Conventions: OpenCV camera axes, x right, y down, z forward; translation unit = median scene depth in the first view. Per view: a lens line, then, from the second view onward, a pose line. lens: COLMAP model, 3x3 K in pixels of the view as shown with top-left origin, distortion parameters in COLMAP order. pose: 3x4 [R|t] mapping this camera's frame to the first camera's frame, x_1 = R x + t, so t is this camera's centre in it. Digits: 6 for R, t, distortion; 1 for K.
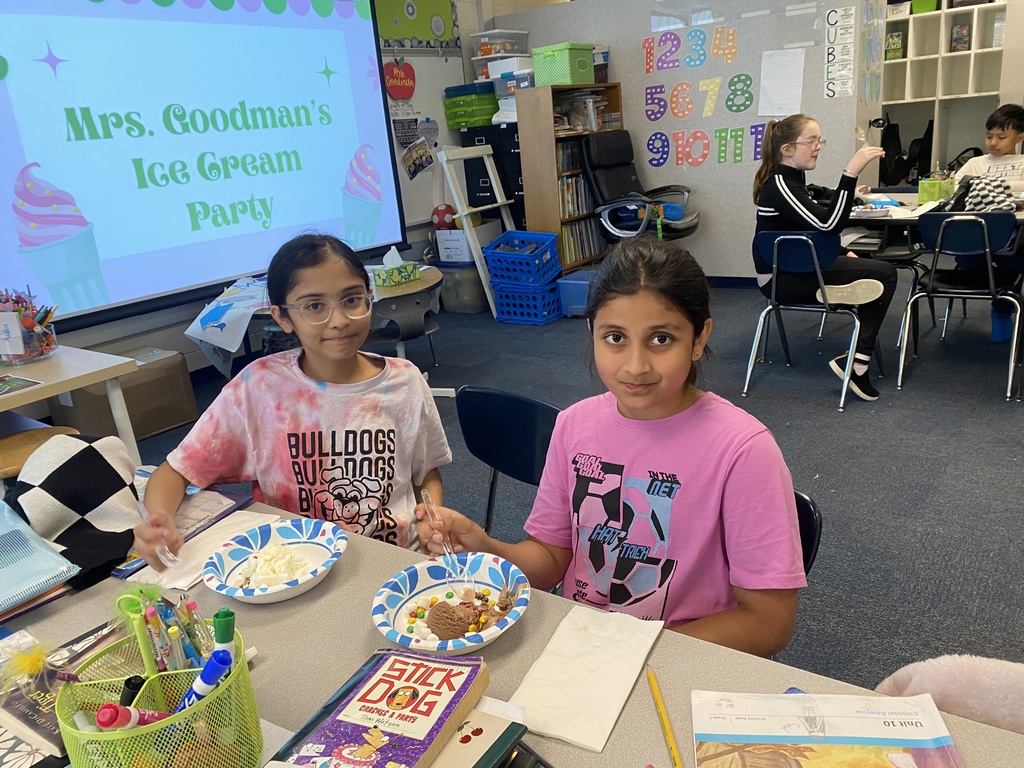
lens RADIAL K [[783.1, 0, 502.4], [0, 783.1, 374.8], [0, 0, 1]] dist [0.016619, -0.010685]
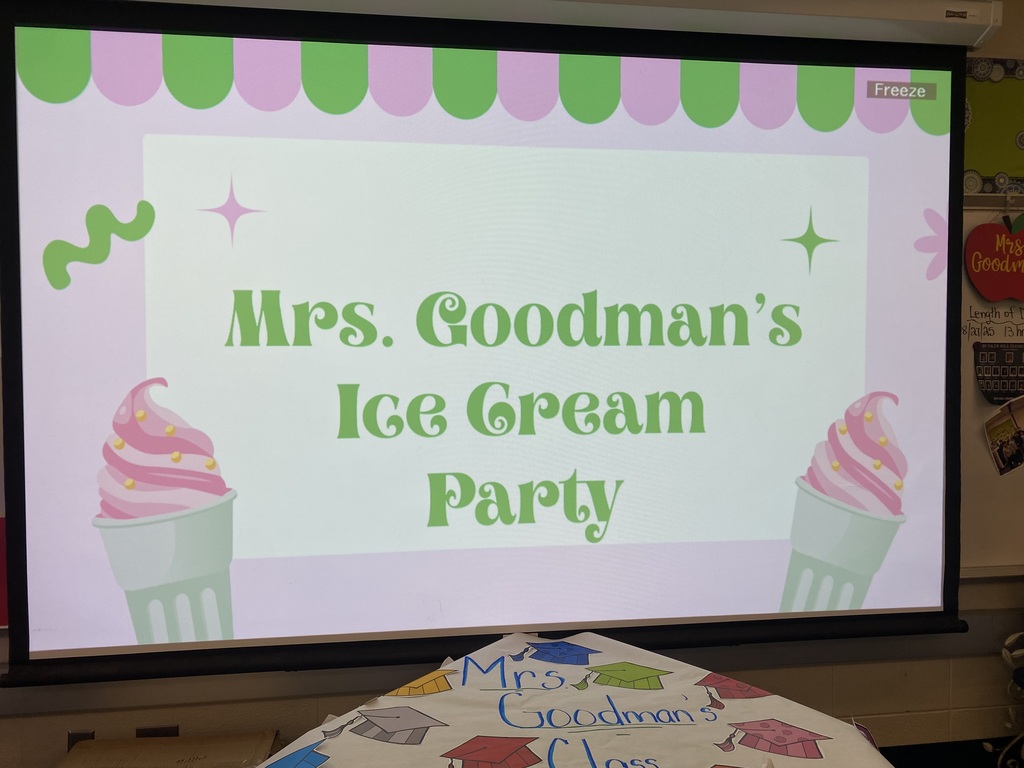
lens RADIAL K [[795.4, 0, 512.0], [0, 795.4, 384.0], [0, 0, 1]] dist [0.063642, -0.084399]
pose [[0.713034, 0.117912, -0.691143, -0.007567], [-0.266533, 0.957337, -0.111650, -0.225530], [0.648492, 0.263823, 0.714041, 0.630958]]
